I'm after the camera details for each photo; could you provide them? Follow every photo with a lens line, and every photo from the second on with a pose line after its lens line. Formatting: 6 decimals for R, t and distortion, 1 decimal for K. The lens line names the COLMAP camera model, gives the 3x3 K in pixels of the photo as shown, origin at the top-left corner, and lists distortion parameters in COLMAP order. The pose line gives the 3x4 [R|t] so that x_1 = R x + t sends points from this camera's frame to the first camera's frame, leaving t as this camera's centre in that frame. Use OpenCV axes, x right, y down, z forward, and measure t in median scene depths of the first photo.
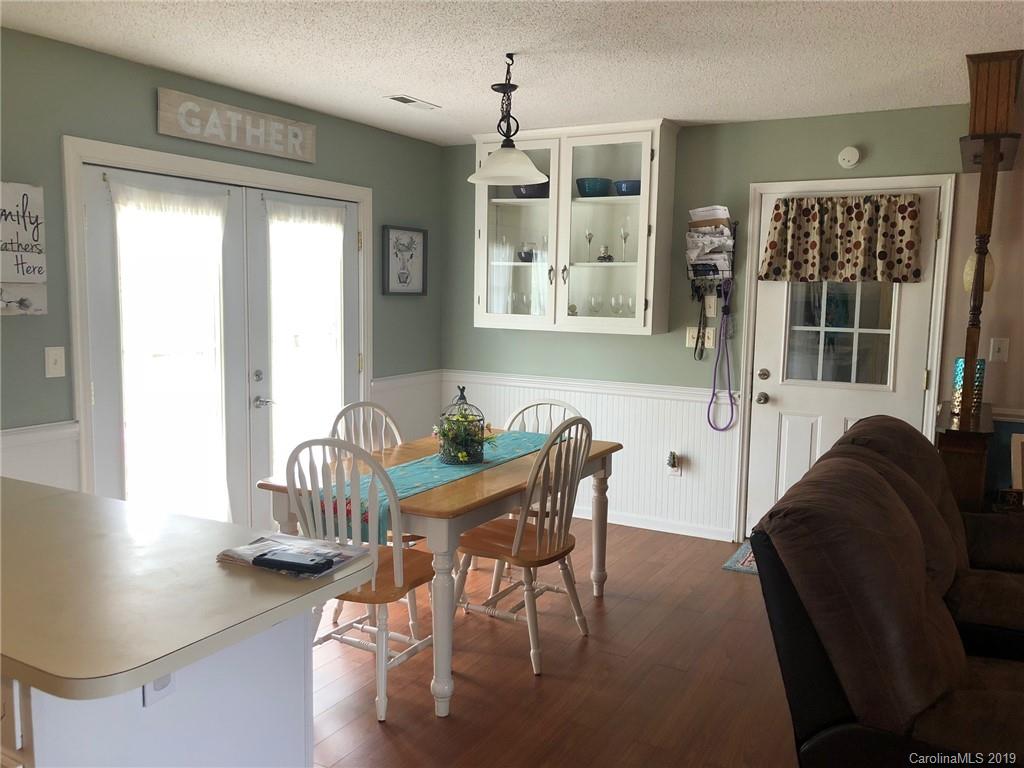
lens RADIAL K [[847.8, 0, 520.9], [0, 847.8, 377.3], [0, 0, 1]] dist [0.030941, -0.018226]
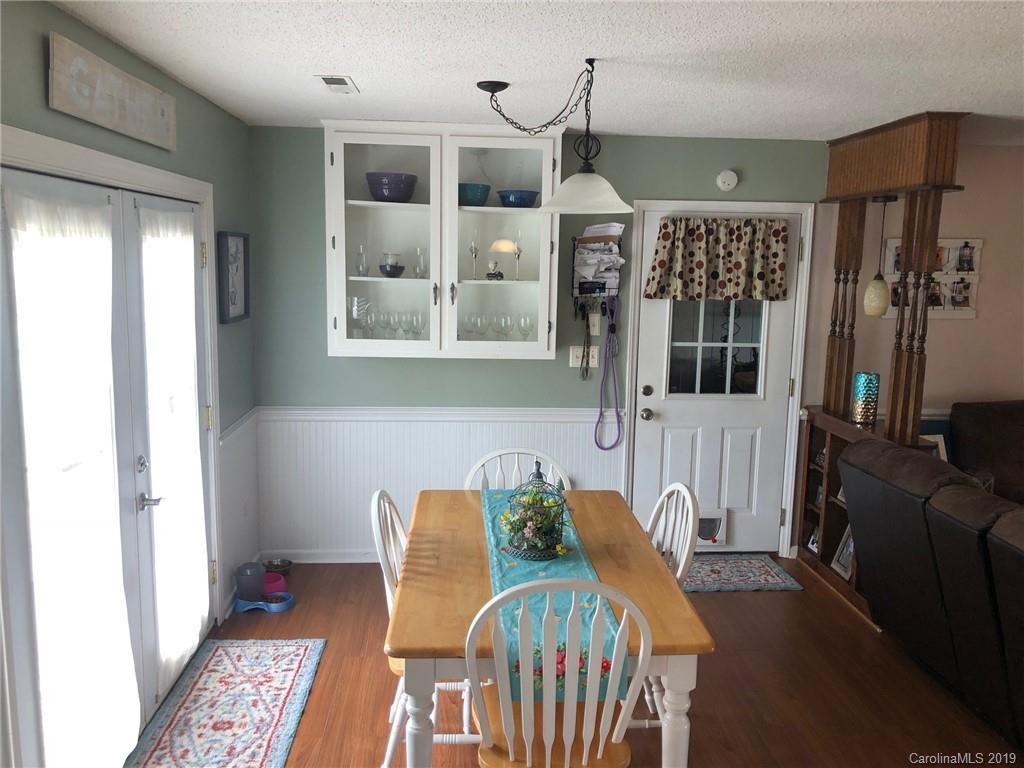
lens RADIAL K [[847.8, 0, 512.3], [0, 847.8, 389.6], [0, 0, 1]] dist [0.030941, -0.018226]
pose [[0.841854, -0.086328, 0.532757, -0.391778], [0.053782, 0.995630, 0.076346, -0.091689], [-0.537020, -0.035619, 0.842817, 0.239502]]
